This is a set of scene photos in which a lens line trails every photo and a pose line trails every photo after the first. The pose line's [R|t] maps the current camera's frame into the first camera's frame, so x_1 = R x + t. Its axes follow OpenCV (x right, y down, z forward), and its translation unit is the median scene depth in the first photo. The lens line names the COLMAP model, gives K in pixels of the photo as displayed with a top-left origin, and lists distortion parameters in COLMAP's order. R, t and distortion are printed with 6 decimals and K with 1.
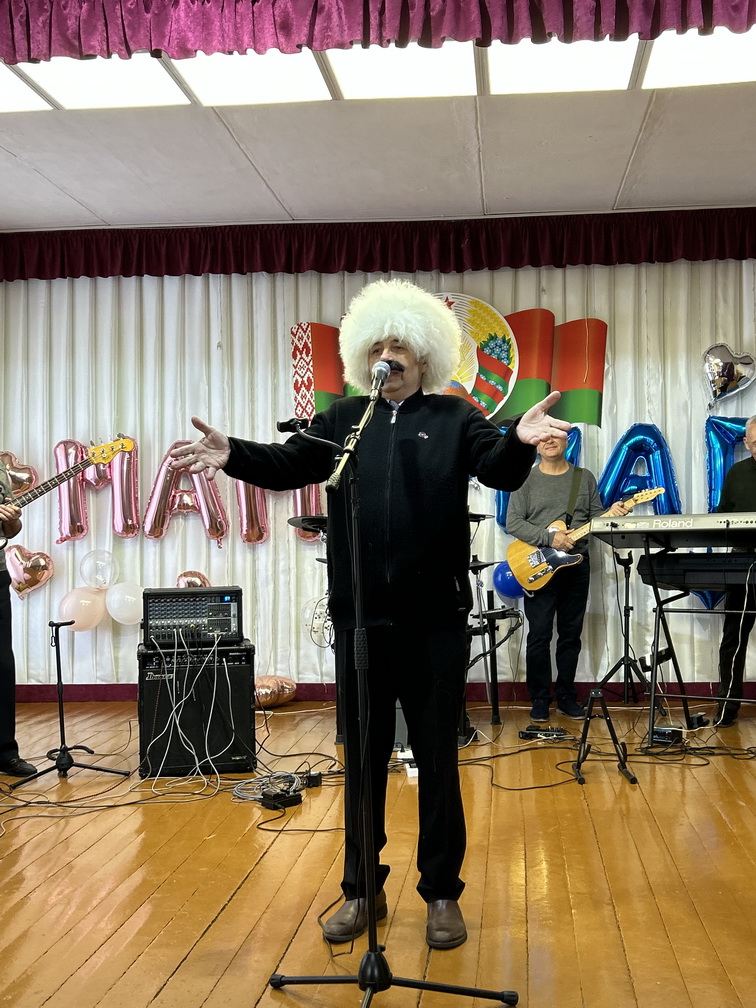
lens RADIAL K [[1222.9, 0, 375.3], [0, 1222.9, 516.8], [0, 0, 1]] dist [0.099541, 0.000000]
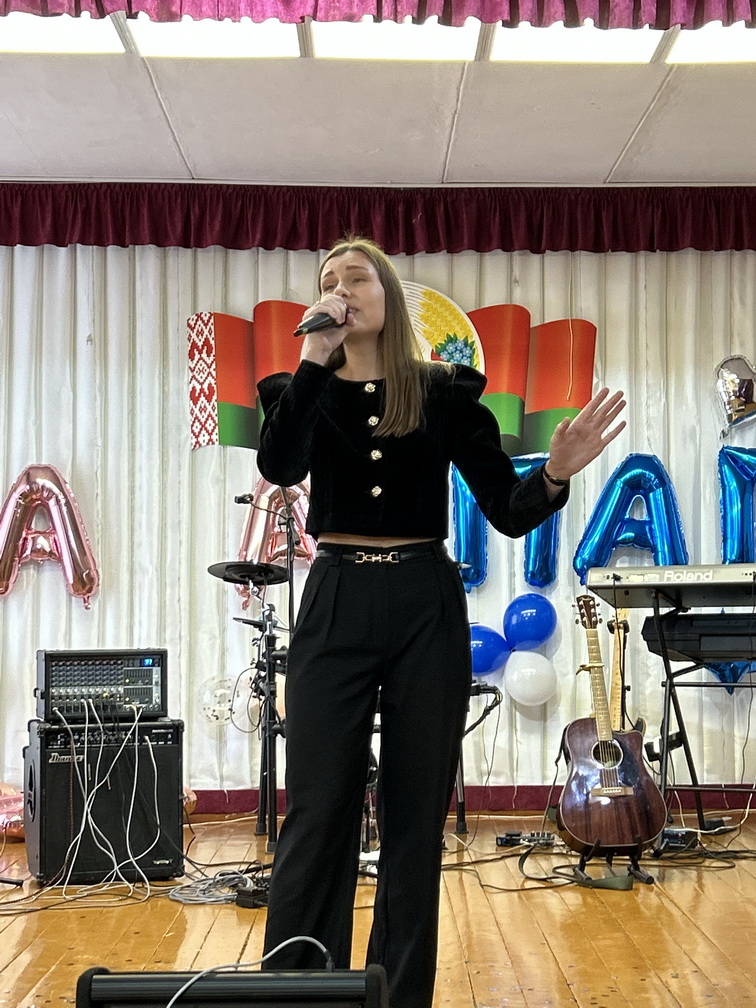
lens RADIAL K [[1910.4, 0, 388.3], [0, 1910.4, 521.4], [0, 0, 1]] dist [0.164170, 0.000000]
pose [[0.992842, 0.014882, 0.118507, -0.085911], [-0.010207, 0.999149, -0.039966, 0.017756], [-0.119001, 0.038471, 0.992149, -0.192231]]
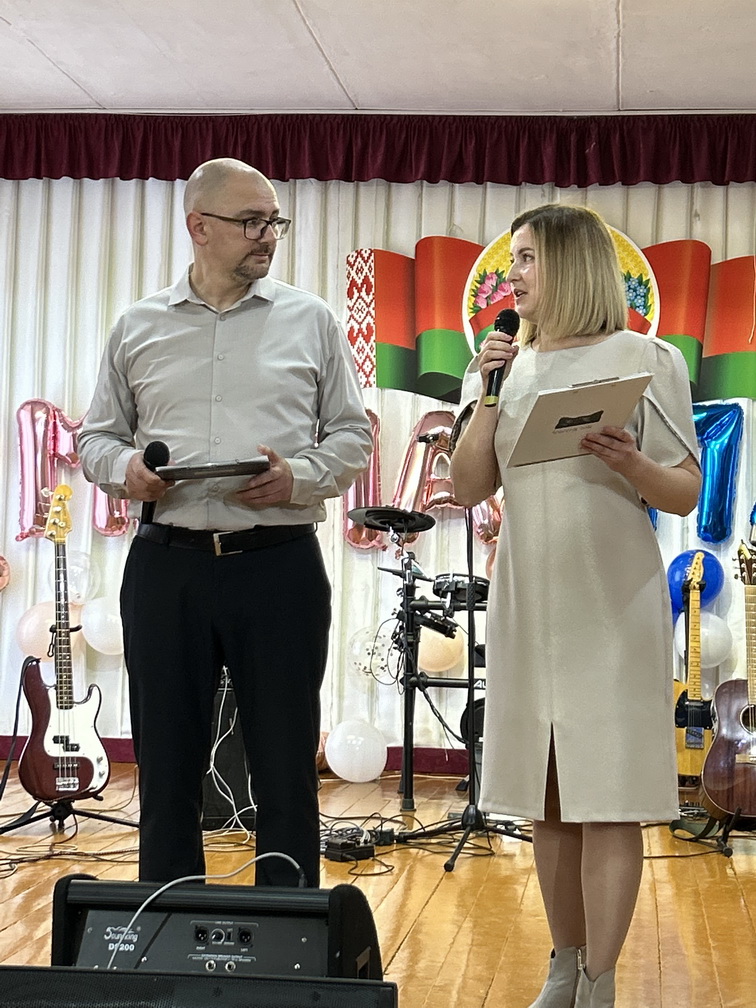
lens RADIAL K [[2055.1, 0, 348.7], [0, 2055.1, 499.9], [0, 0, 1]] dist [0.162228, 0.000000]
pose [[0.999138, 0.034172, -0.023568, -0.034678], [-0.034801, 0.999034, -0.026820, 0.024421], [0.022629, 0.027617, 0.999362, -0.225720]]
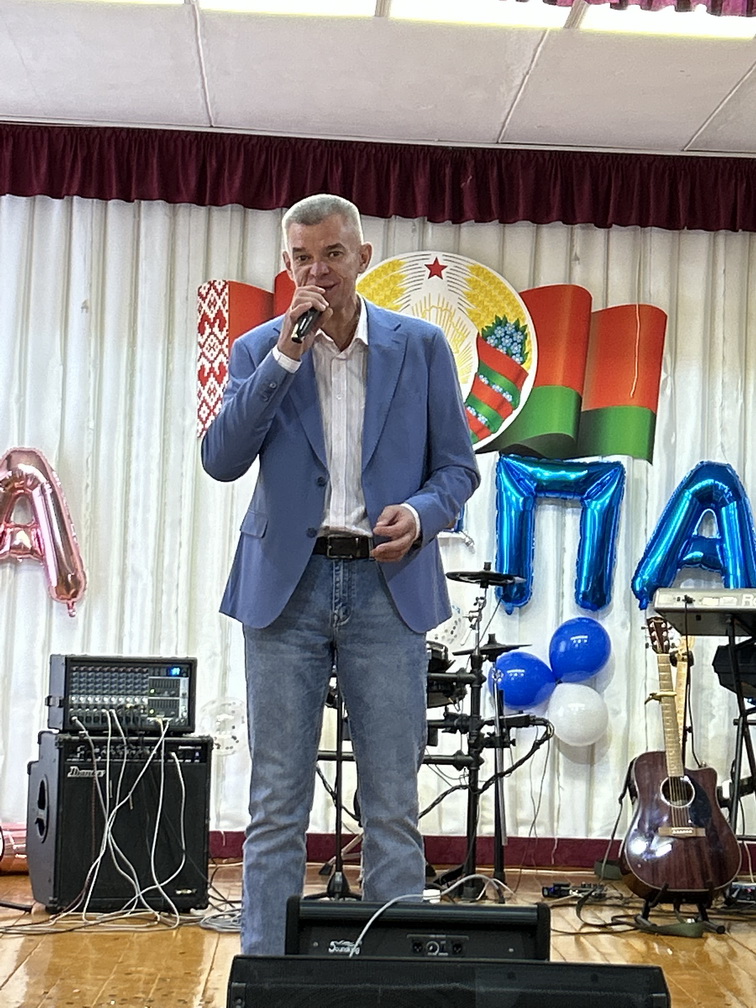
lens RADIAL K [[2562.3, 0, 378.5], [0, 2562.3, 512.1], [0, 0, 1]] dist [0.173960, 0.000000]
pose [[0.988519, 0.053433, 0.141331, -0.165162], [-0.046601, 0.997600, -0.051219, 0.033712], [-0.143729, 0.044045, 0.988636, -0.383028]]
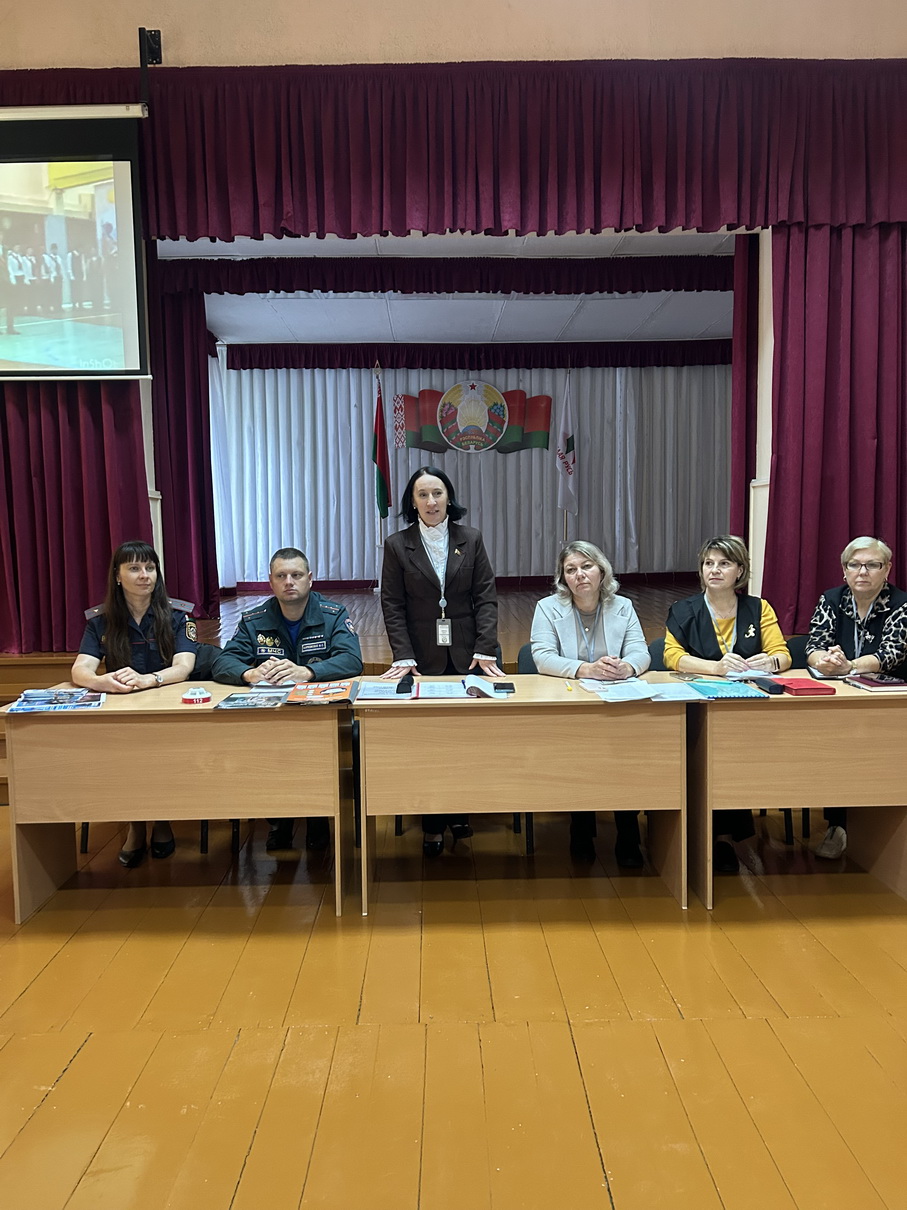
lens RADIAL K [[921.4, 0, 437.9], [0, 921.4, 607.0], [0, 0, 1]] dist [0.044953, -0.023175]
pose [[0.993225, -0.012721, 0.115510, -0.176054], [0.002387, 0.996014, 0.089168, 0.049501], [-0.116184, -0.088288, 0.989296, -0.509000]]
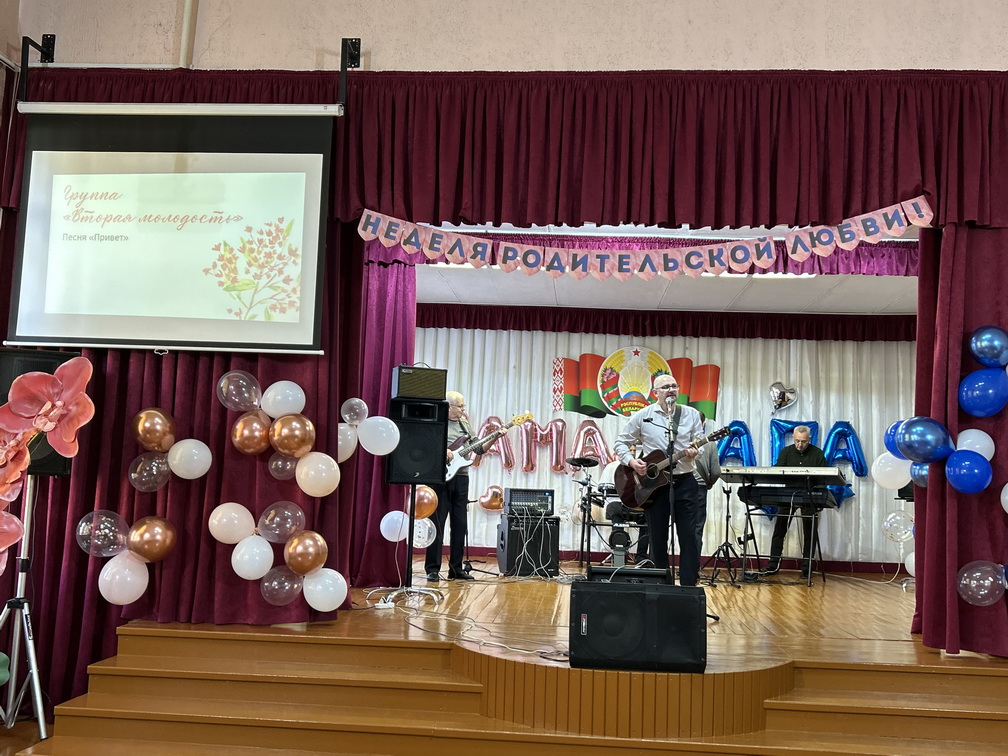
lens RADIAL K [[987.9, 0, 496.5], [0, 987.9, 381.3], [0, 0, 1]] dist [0.075960, 0.000000]
pose [[0.998418, 0.053569, 0.017068, -0.184769], [-0.051703, 0.994081, -0.095545, 0.030529], [-0.022085, 0.094512, 0.995279, -0.531100]]
